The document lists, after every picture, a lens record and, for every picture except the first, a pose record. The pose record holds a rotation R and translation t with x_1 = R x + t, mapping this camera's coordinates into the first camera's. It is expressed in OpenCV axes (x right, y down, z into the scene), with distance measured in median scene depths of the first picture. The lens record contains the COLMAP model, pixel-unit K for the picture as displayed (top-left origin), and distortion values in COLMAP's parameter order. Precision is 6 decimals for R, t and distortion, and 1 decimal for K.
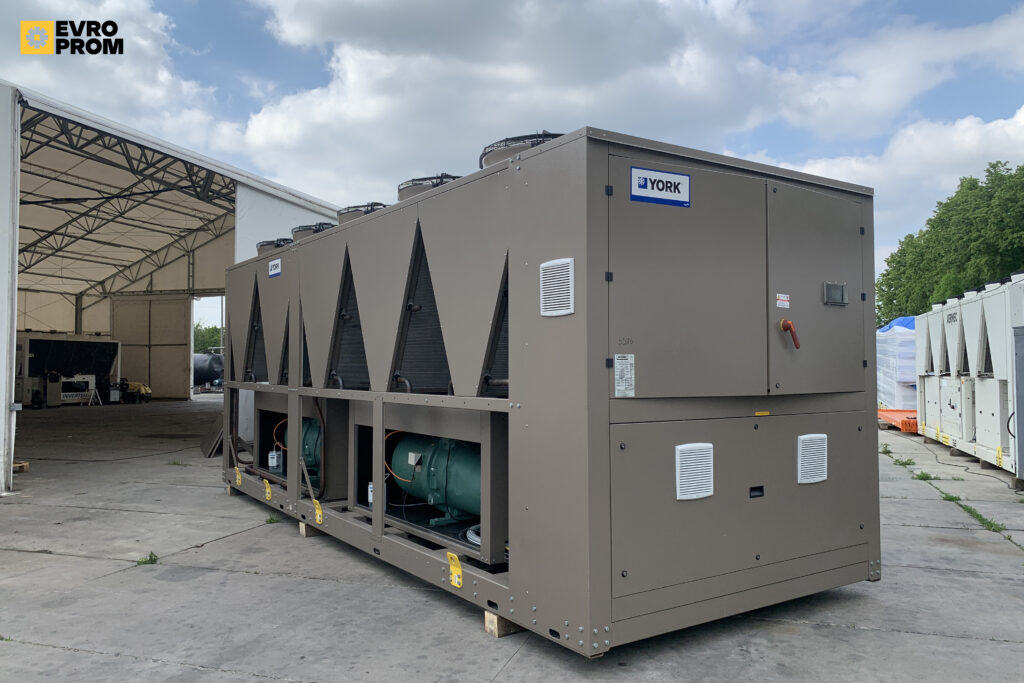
lens RADIAL K [[788.4, 0, 508.1], [0, 788.4, 338.8], [0, 0, 1]] dist [0.010086, -0.005394]
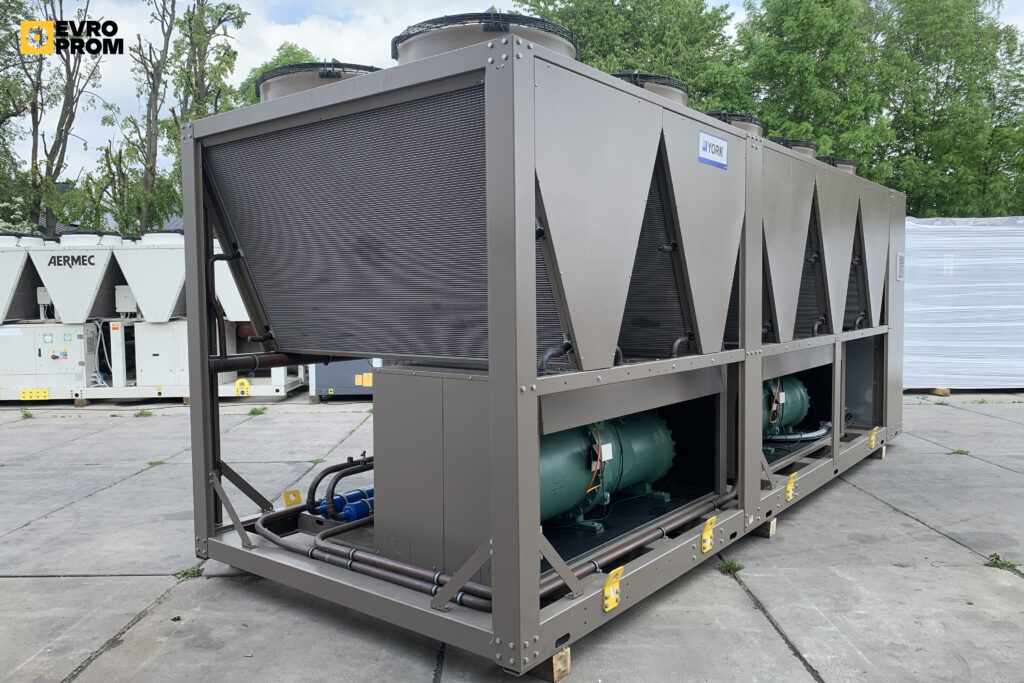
lens RADIAL K [[788.4, 0, 508.1], [0, 788.4, 338.8], [0, 0, 1]] dist [0.010086, -0.005394]
pose [[-0.311171, -0.047800, 0.949151, -1.037728], [-0.019351, 0.998846, 0.043959, 0.032326], [-0.950157, -0.004689, -0.311736, 1.708045]]
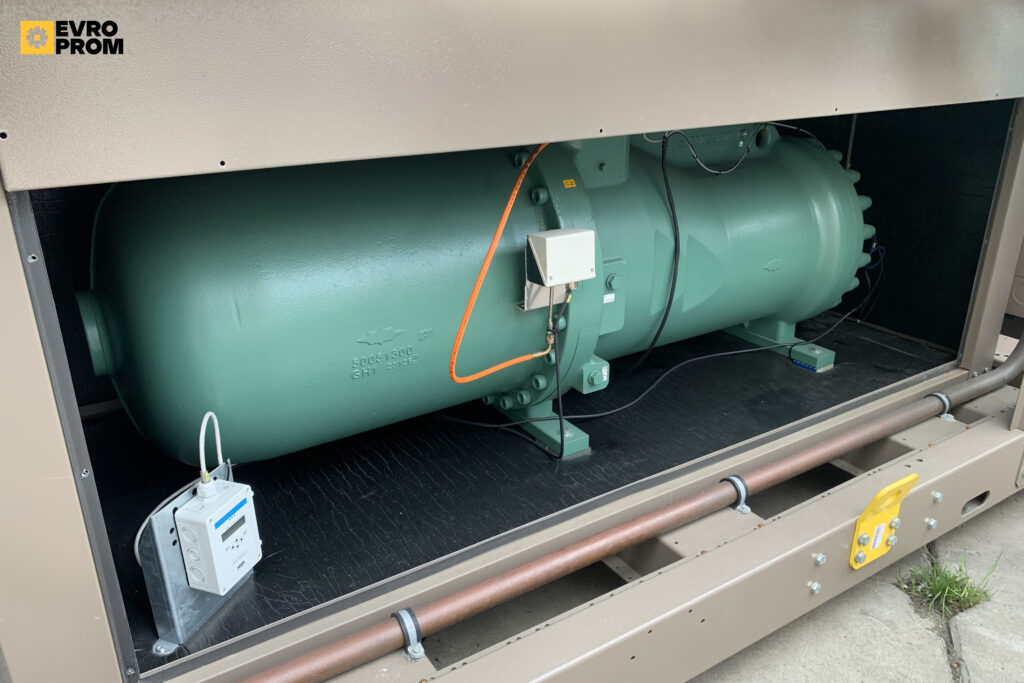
lens RADIAL K [[788.4, 0, 508.1], [0, 788.4, 338.8], [0, 0, 1]] dist [0.010086, -0.005394]
pose [[0.022738, -0.362185, 0.931829, -0.625532], [-0.017213, 0.931790, 0.362589, 0.101327], [-0.999593, -0.024284, 0.014953, 1.419019]]
